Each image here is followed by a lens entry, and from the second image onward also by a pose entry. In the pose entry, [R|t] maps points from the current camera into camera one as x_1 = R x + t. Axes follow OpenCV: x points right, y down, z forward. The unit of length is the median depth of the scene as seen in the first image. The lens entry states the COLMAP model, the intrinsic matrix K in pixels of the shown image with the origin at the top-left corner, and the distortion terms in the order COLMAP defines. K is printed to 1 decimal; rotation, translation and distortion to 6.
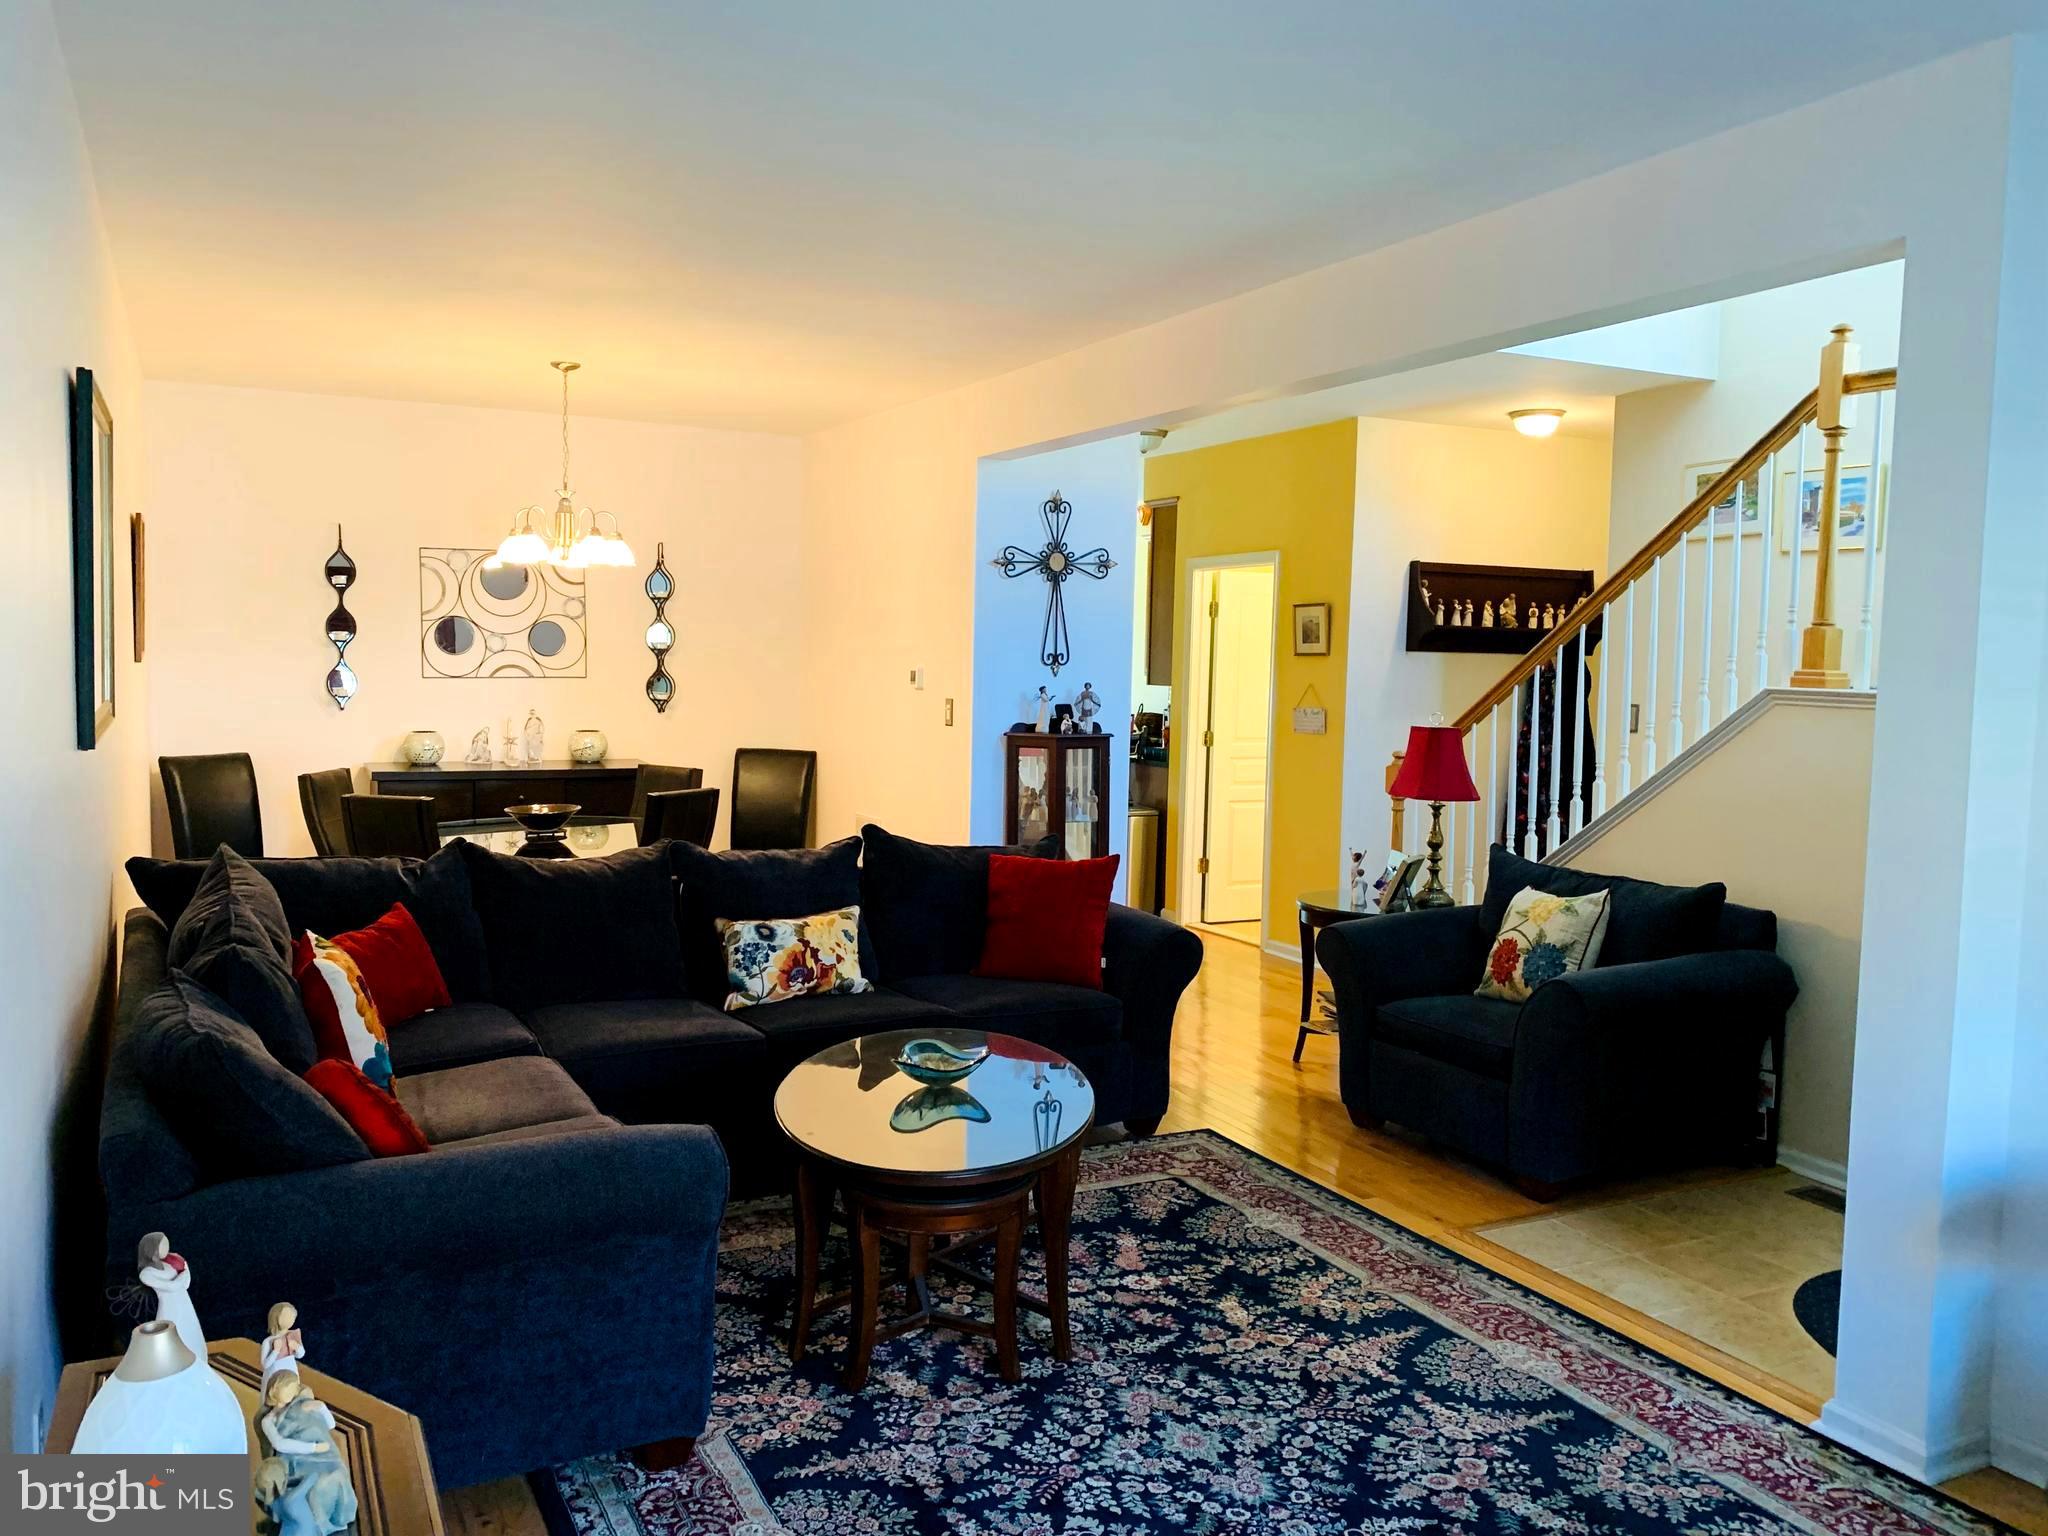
lens RADIAL K [[1570.8, 0, 966.7], [0, 1570.8, 778.1], [0, 0, 1]] dist [0.005298, -0.034522]
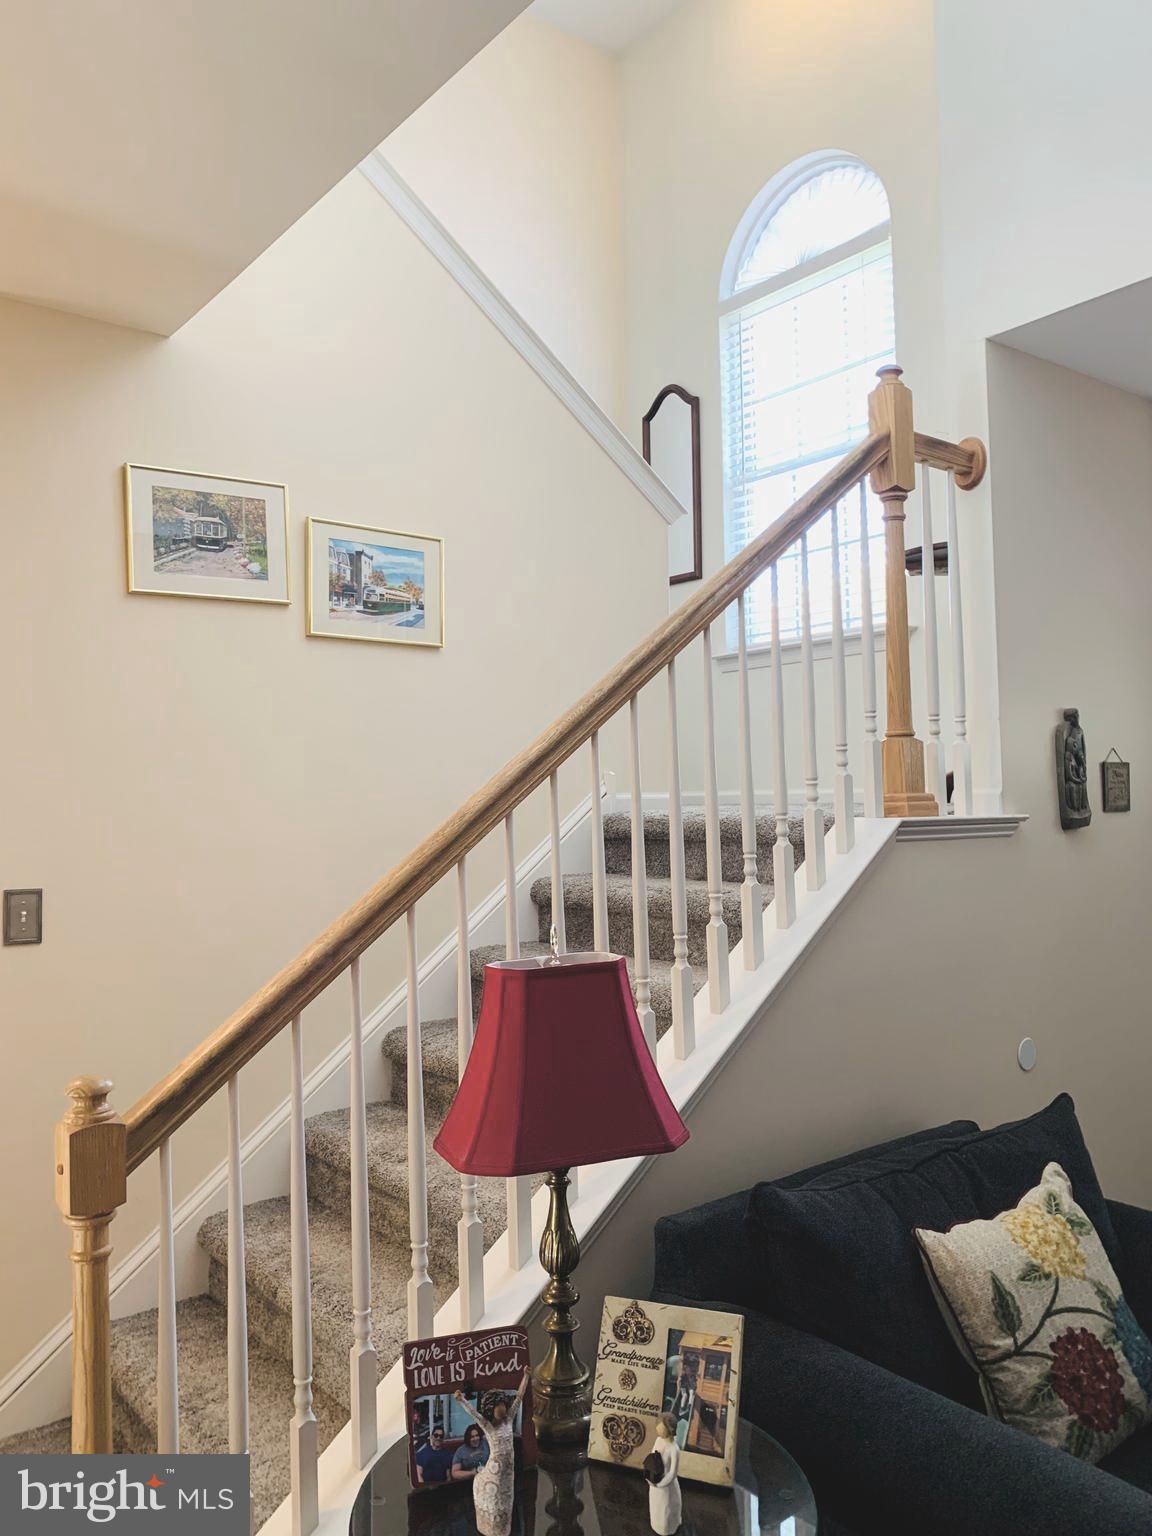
lens RADIAL K [[1178.1, 0, 574.9], [0, 1178.1, 769.6], [0, 0, 1]] dist [0.005298, -0.034522]
pose [[-0.216613, 0.026584, 0.975895, 0.012376], [0.098835, 0.995090, -0.005169, -0.097986], [-0.971242, 0.095333, -0.218177, 1.330781]]
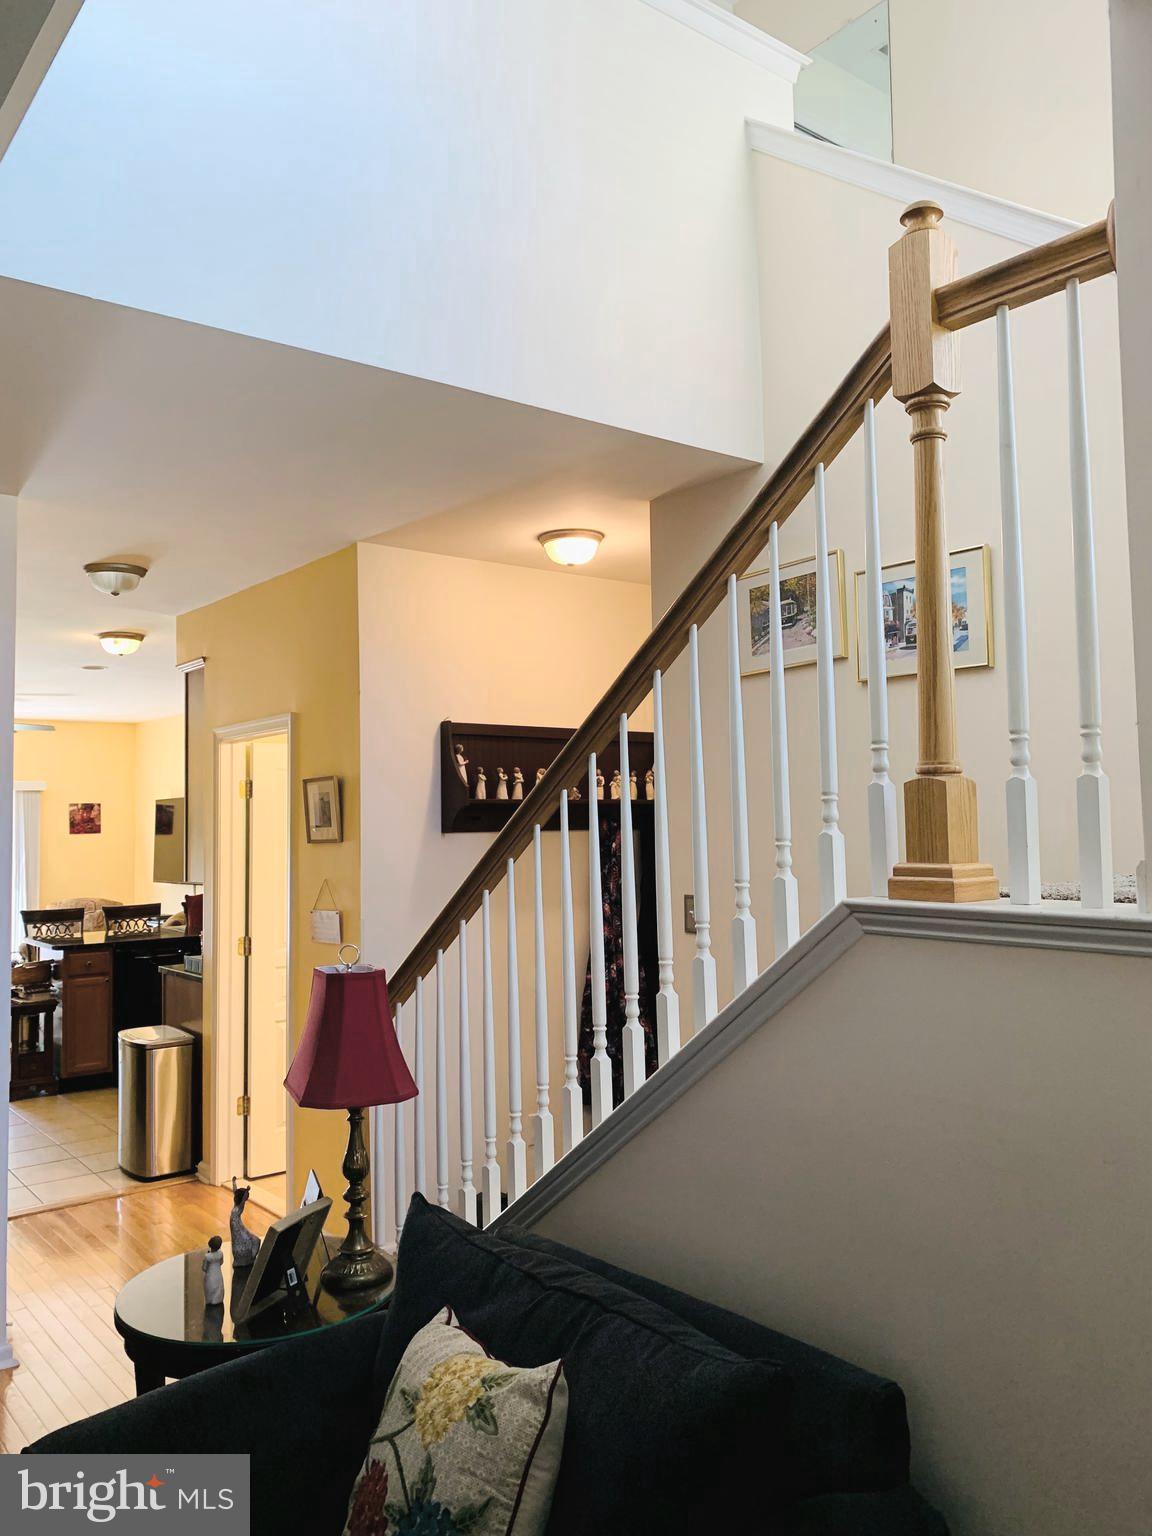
lens RADIAL K [[1178.1, 0, 573.8], [0, 1178.1, 760.5], [0, 0, 1]] dist [0.005298, -0.034522]
pose [[0.975020, -0.022855, 0.220938, 0.360952], [0.052906, 0.989960, -0.131075, -0.060415], [-0.215724, 0.139490, 0.966440, 0.683040]]
